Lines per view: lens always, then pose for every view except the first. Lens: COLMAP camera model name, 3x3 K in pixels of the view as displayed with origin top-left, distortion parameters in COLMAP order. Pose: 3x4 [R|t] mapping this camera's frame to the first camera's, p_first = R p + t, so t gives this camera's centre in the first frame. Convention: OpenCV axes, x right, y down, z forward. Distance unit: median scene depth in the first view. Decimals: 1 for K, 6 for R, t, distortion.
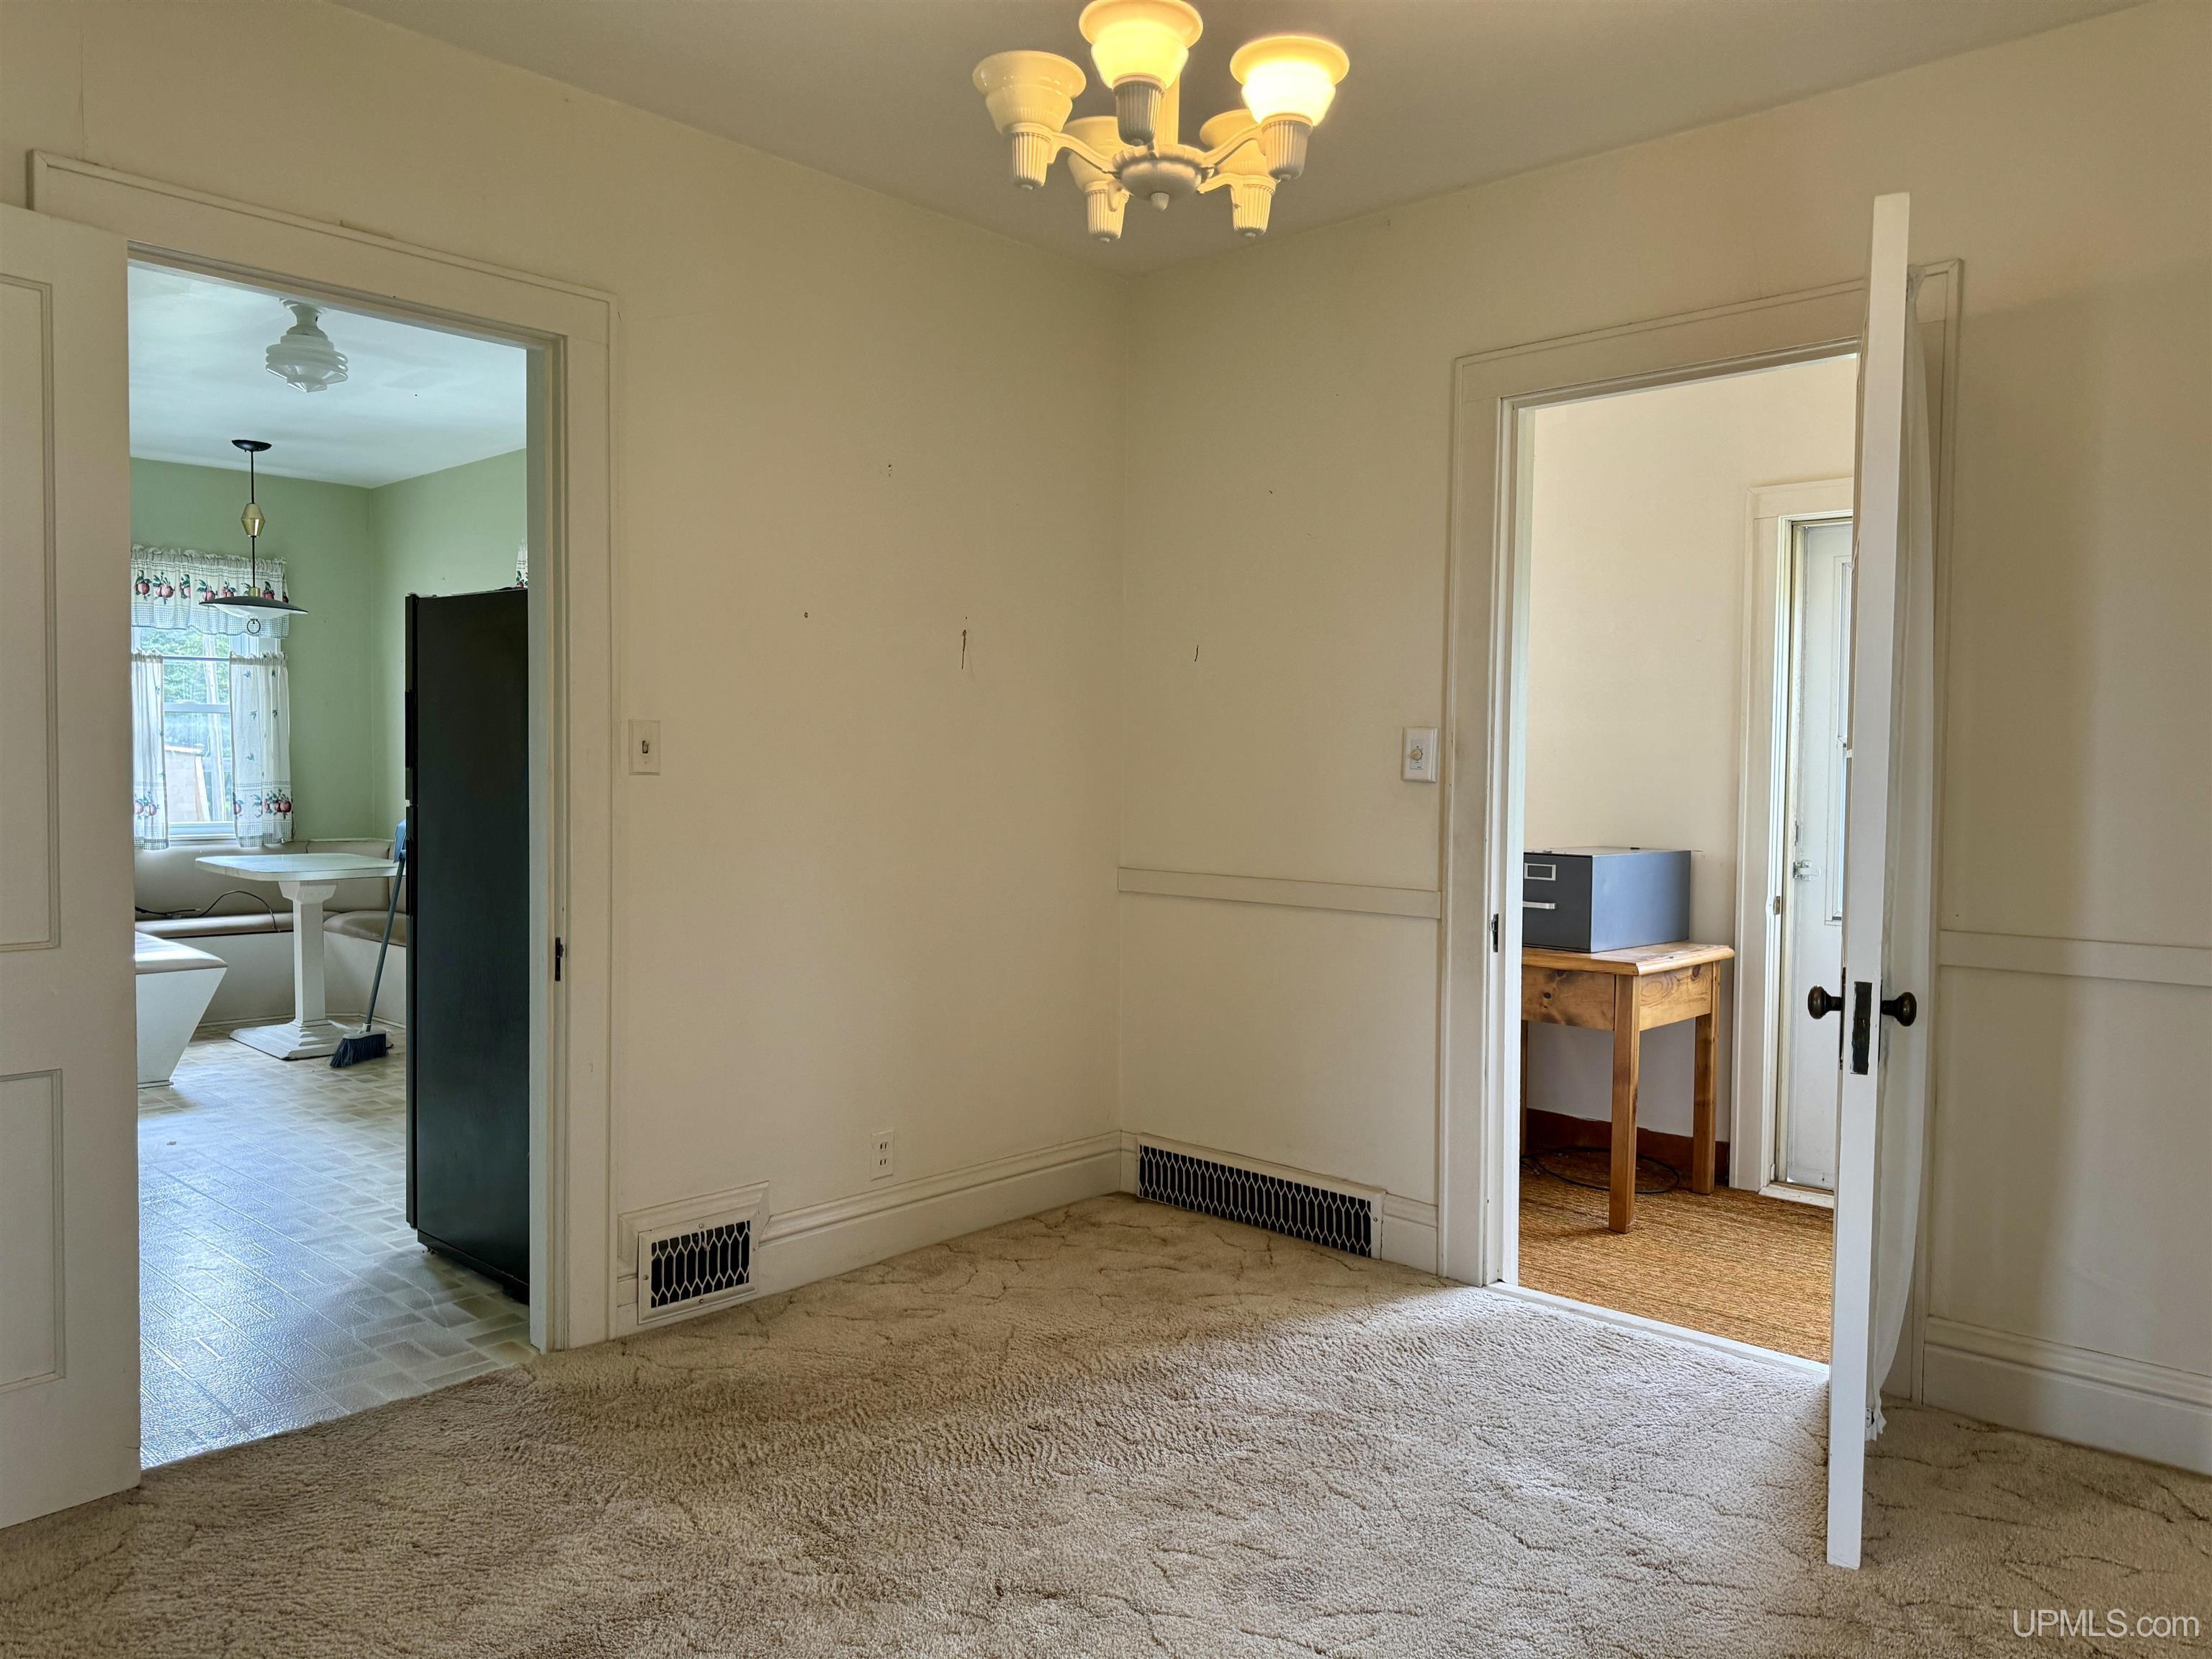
lens RADIAL K [[1578.3, 0, 1098.4], [0, 1578.3, 824.6], [0, 0, 1]] dist [0.028908, -0.029733]
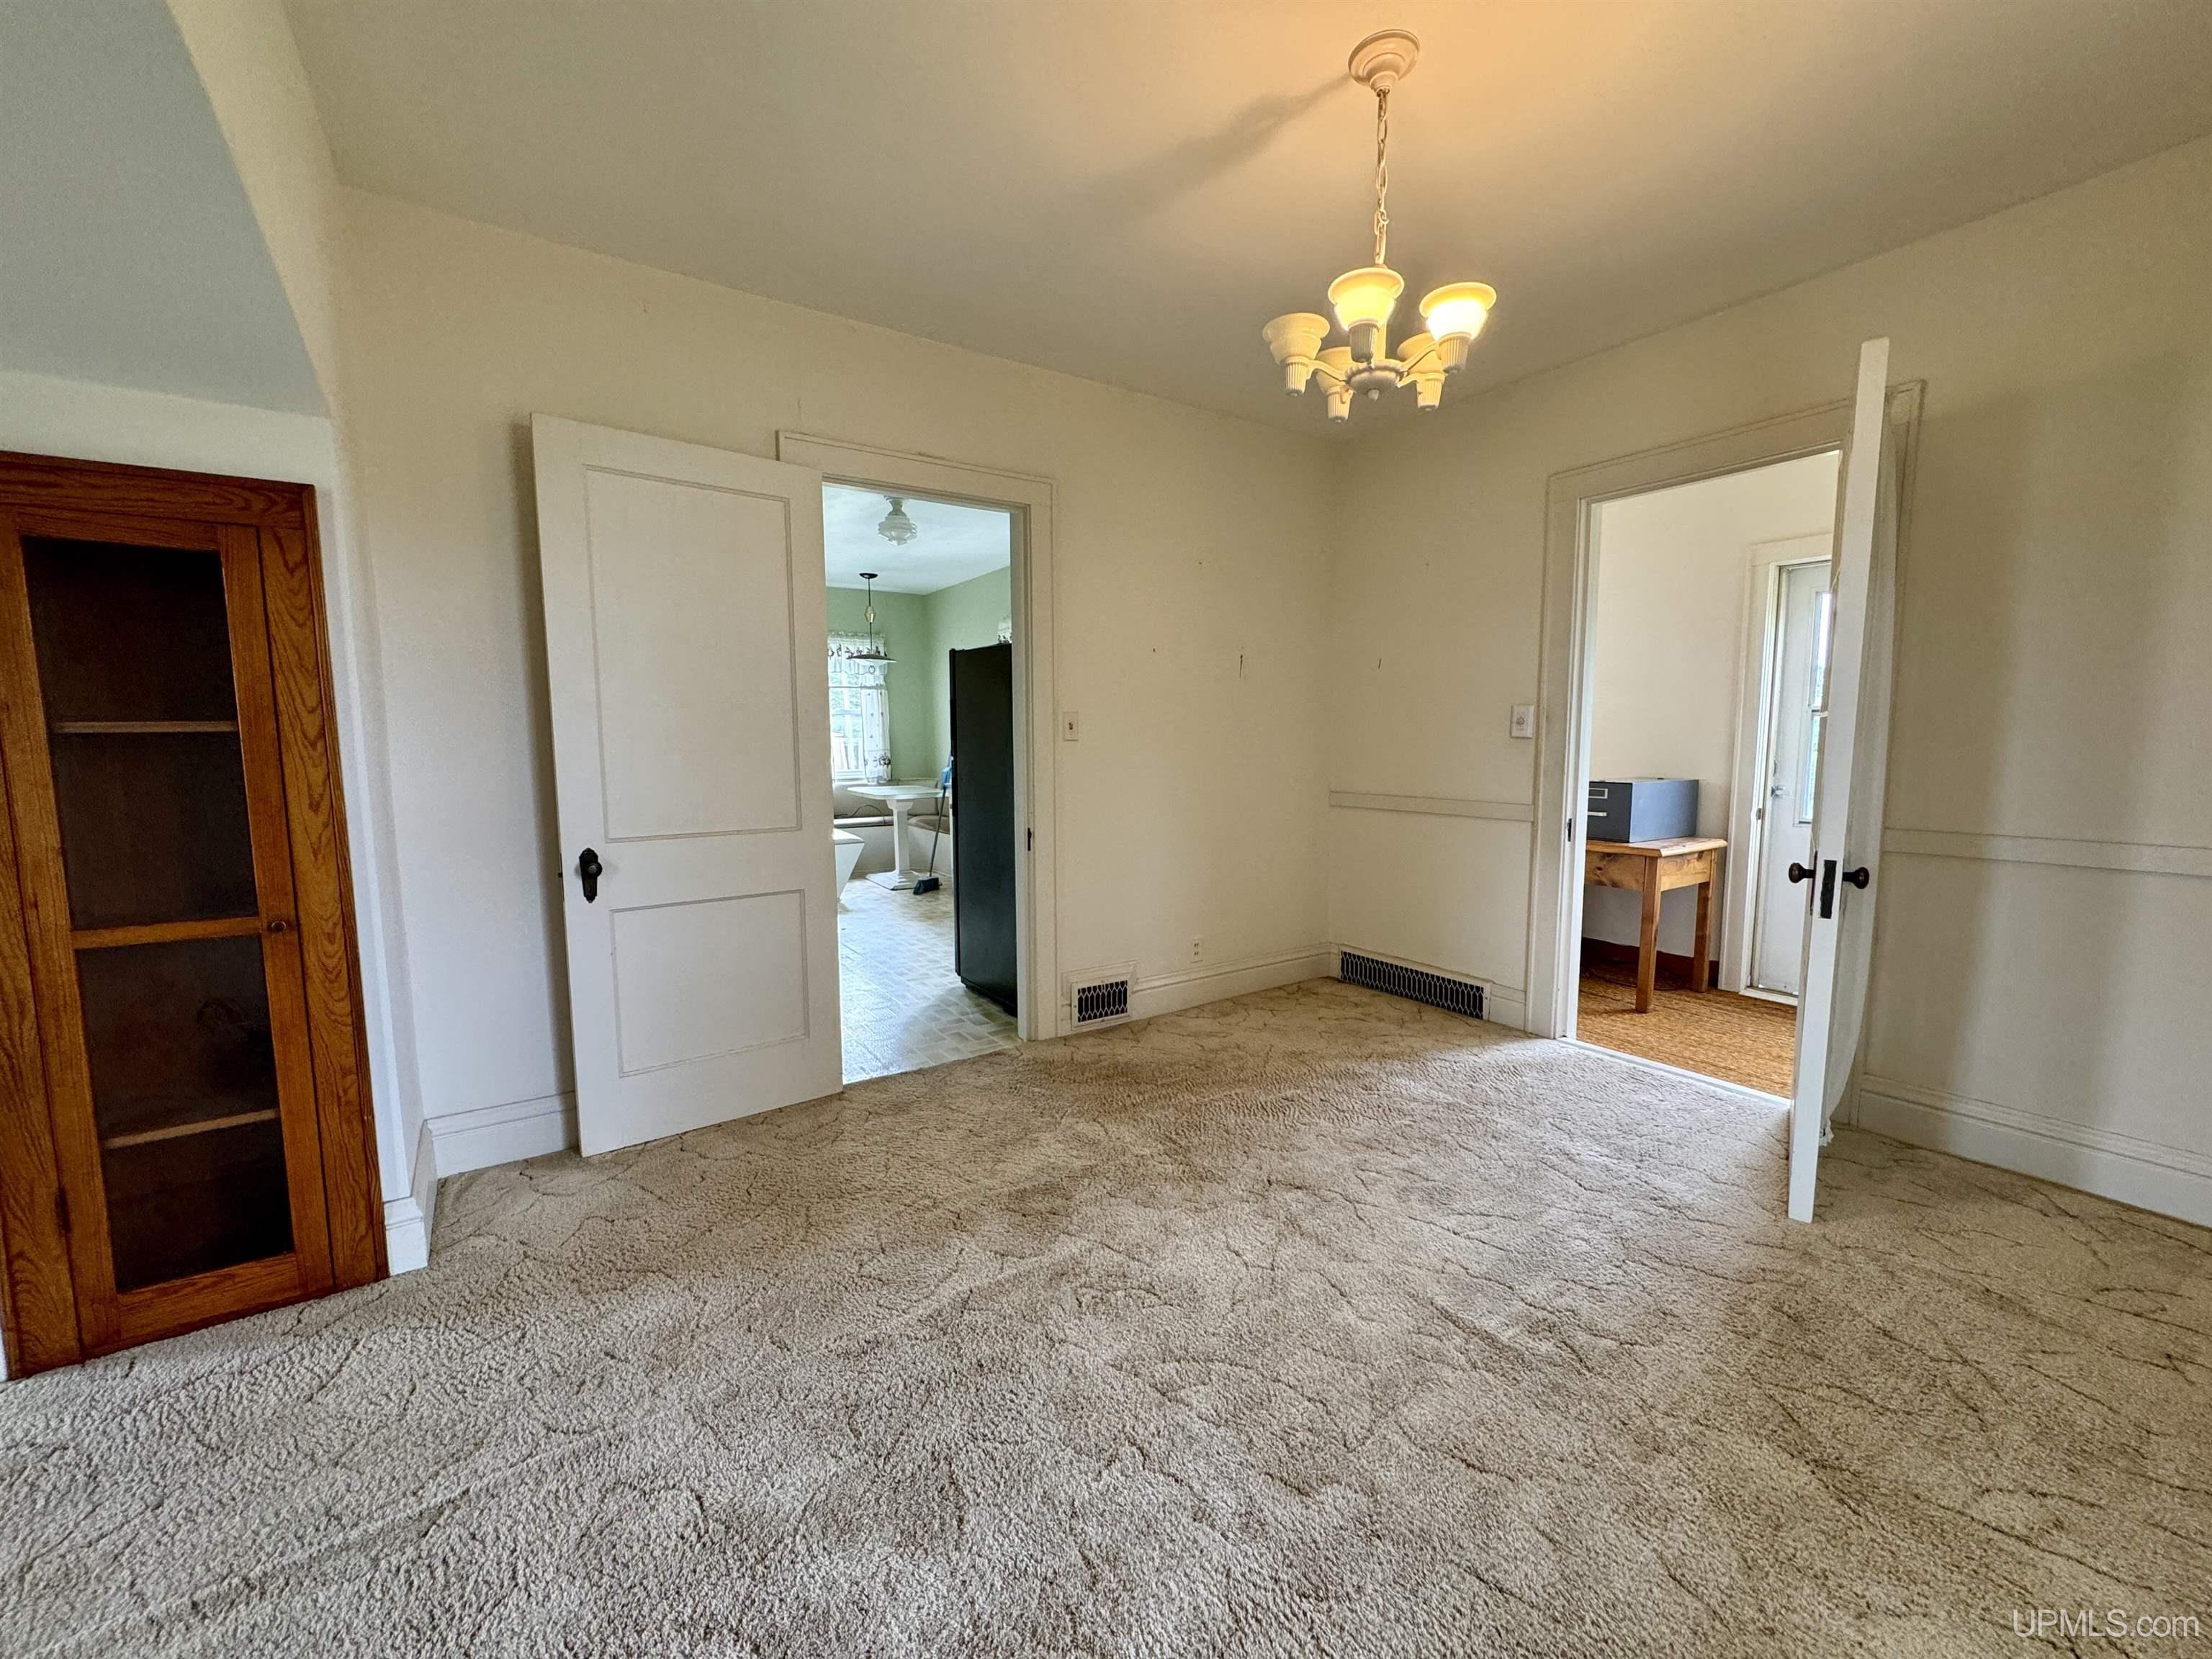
lens RADIAL K [[884.8, 0, 1094.6], [0, 884.8, 827.8], [0, 0, 1]] dist [0.000694, 0.000216]
pose [[0.972879, 0.006341, -0.231230, -0.018162], [0.008711, 0.997911, 0.064016, 0.003675], [0.231153, -0.064294, 0.970791, -0.011810]]
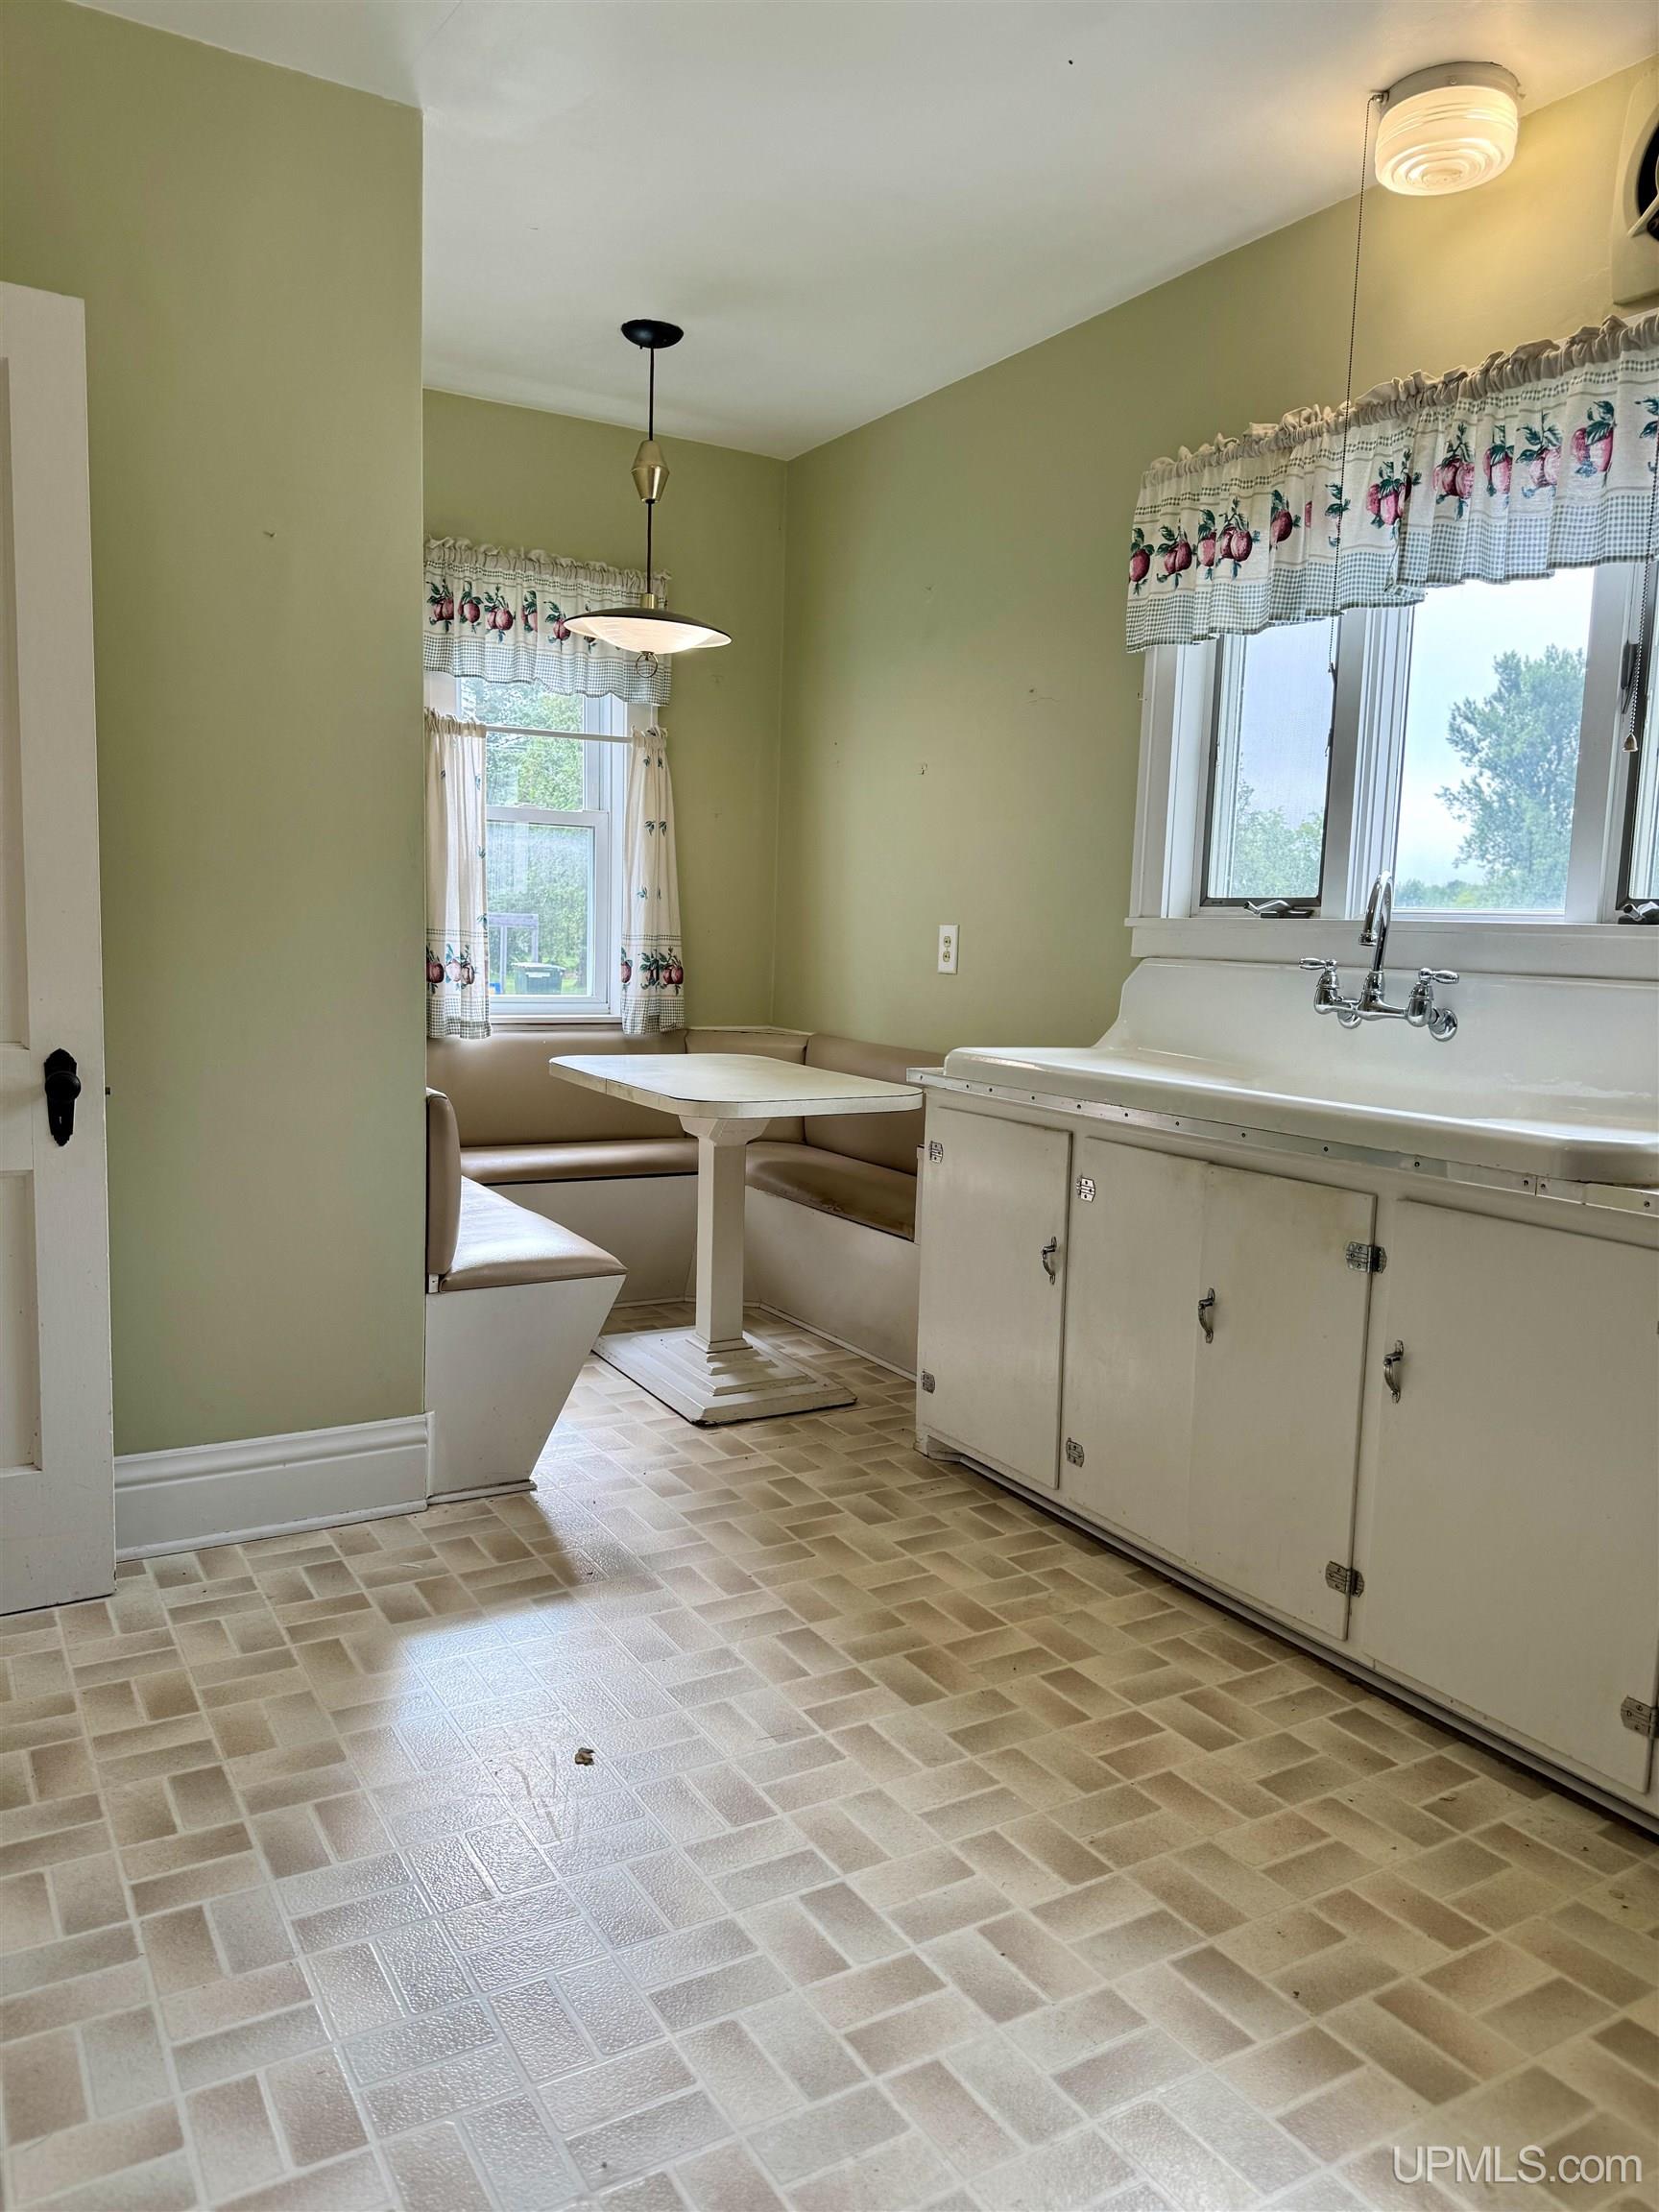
lens RADIAL K [[1578.3, 0, 819.7], [0, 1578.3, 1107.5], [0, 0, 1]] dist [0.028908, -0.029733]
pose [[0.961128, 0.045200, -0.272379, -0.487059], [-0.029806, 0.997730, 0.060392, 0.001978], [0.274491, -0.049926, 0.960293, 0.723102]]
